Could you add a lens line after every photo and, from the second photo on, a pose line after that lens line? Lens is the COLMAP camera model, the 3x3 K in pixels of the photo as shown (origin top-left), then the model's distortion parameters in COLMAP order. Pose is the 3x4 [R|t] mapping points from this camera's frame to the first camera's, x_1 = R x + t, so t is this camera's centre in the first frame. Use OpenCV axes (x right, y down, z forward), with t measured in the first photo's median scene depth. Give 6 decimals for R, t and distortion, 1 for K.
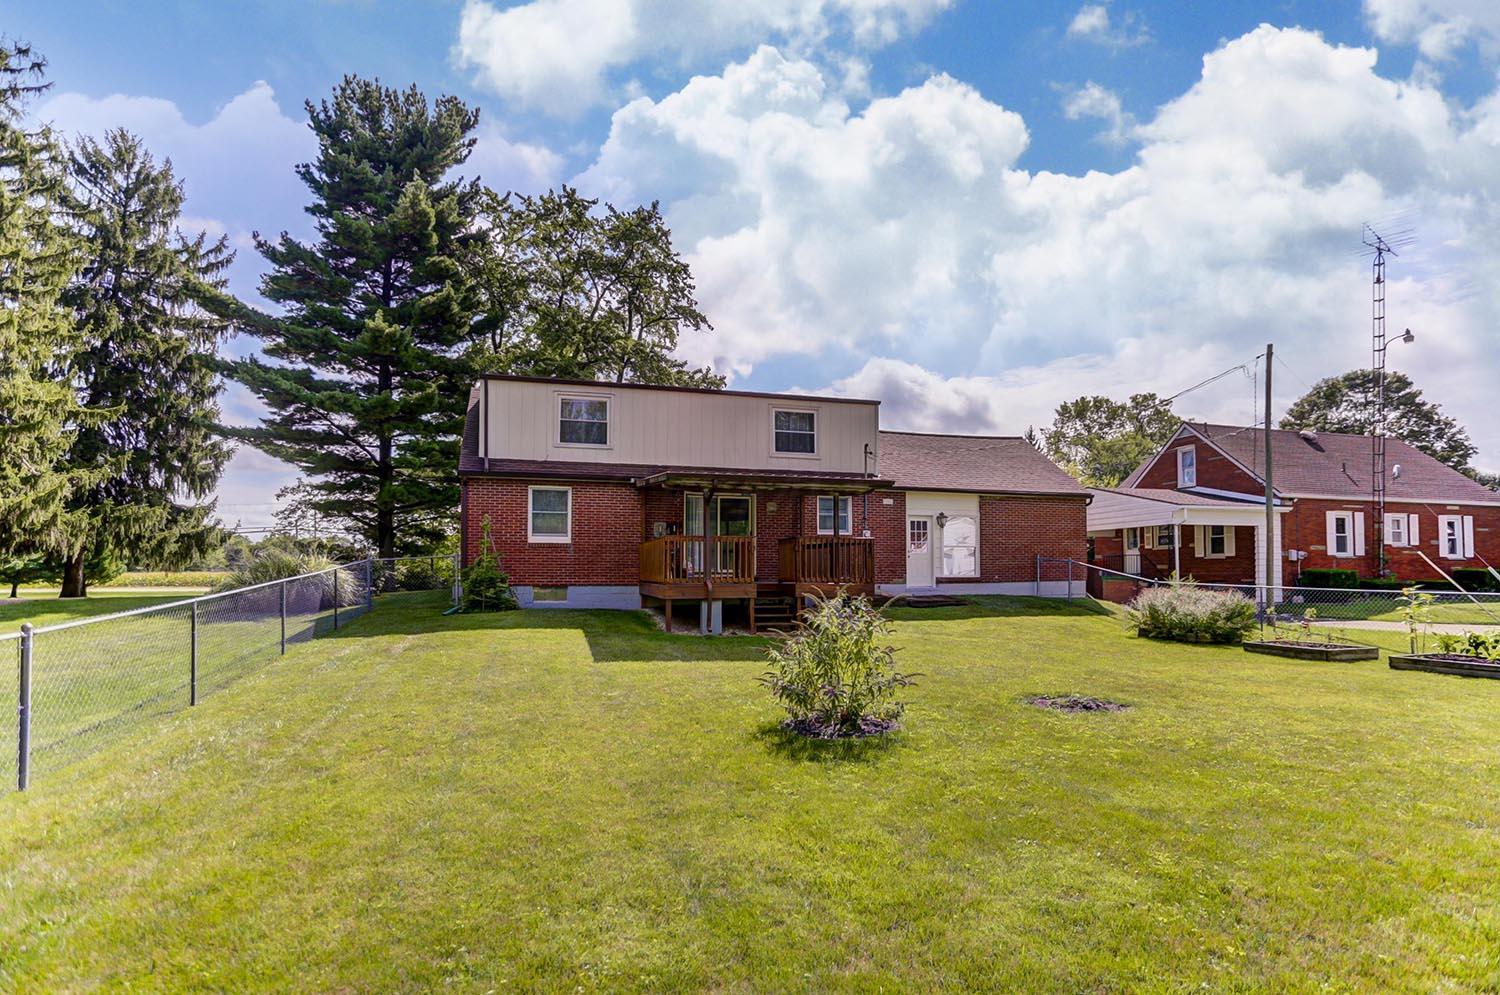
lens RADIAL K [[759.3, 0, 752.8], [0, 759.3, 536.7], [0, 0, 1]] dist [-0.010868, 0.000252]
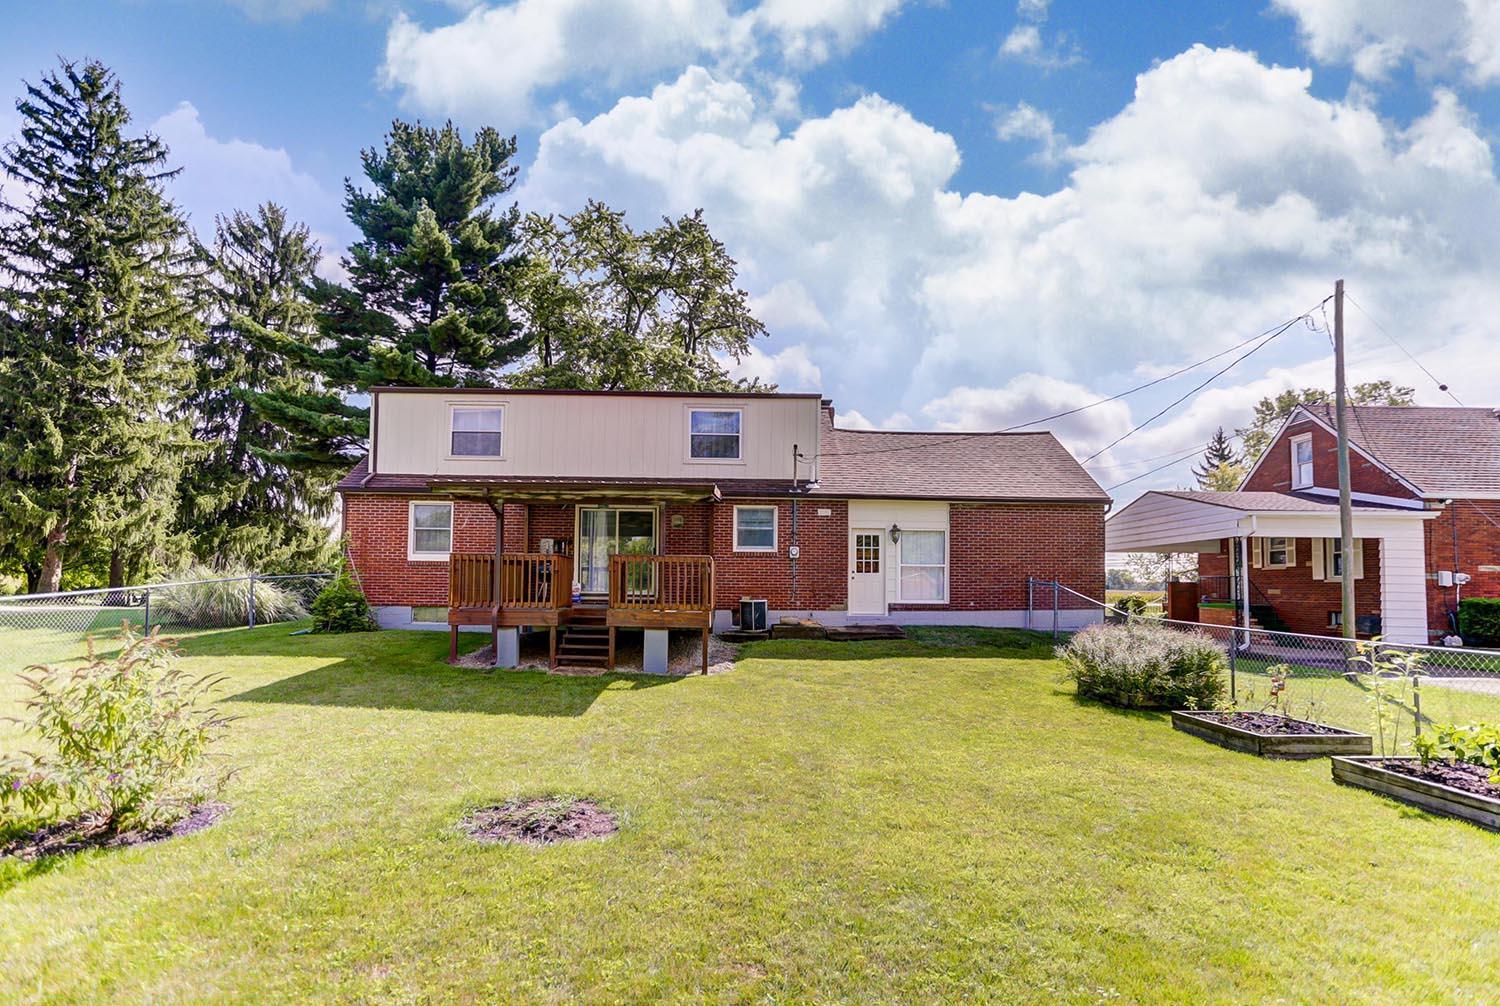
lens RADIAL K [[741.8, 0, 750.9], [0, 741.8, 543.1], [0, 0, 1]] dist [-0.005535, 0.000078]
pose [[0.966752, -0.004854, -0.255668, 0.277806], [0.001294, 0.999900, -0.014090, -0.000470], [0.255711, 0.013291, 0.966662, 0.164554]]
